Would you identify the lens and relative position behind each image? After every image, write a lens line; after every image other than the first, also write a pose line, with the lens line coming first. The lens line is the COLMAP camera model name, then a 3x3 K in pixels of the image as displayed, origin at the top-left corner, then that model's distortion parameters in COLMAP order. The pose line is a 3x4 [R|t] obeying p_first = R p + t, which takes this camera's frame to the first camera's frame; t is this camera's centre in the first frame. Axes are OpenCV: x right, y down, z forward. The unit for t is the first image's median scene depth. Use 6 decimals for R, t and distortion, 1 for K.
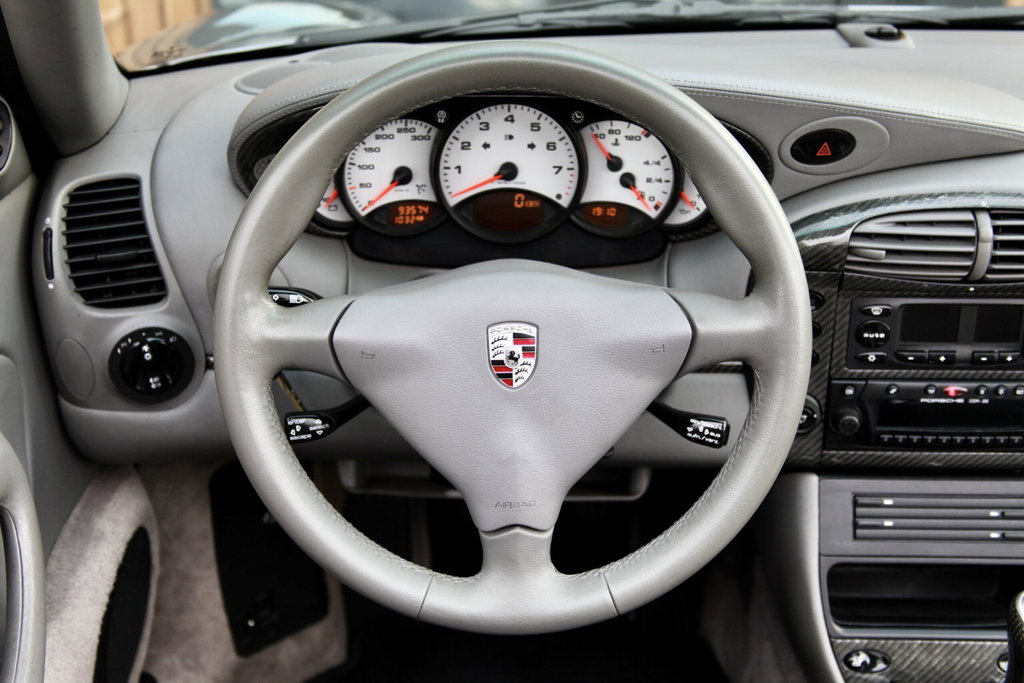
lens RADIAL K [[1450.9, 0, 510.9], [0, 1450.9, 340.2], [0, 0, 1]] dist [0.031413, 0.000000]
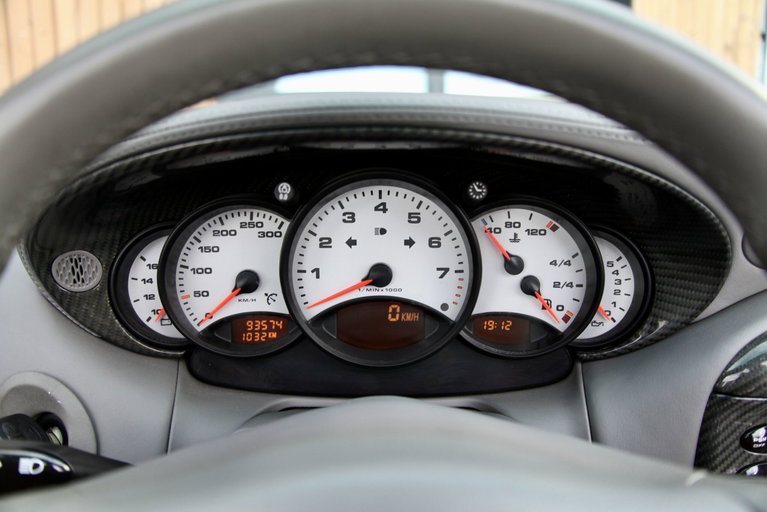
lens RADIAL K [[623.7, 0, 381.9], [0, 623.7, 252.8], [0, 0, 1]] dist [-0.195725, 0.003372]
pose [[0.999970, -0.007207, -0.002679, 0.000256], [0.006486, 0.977773, -0.209566, -0.057474], [0.004130, 0.209543, 0.977791, 0.666498]]
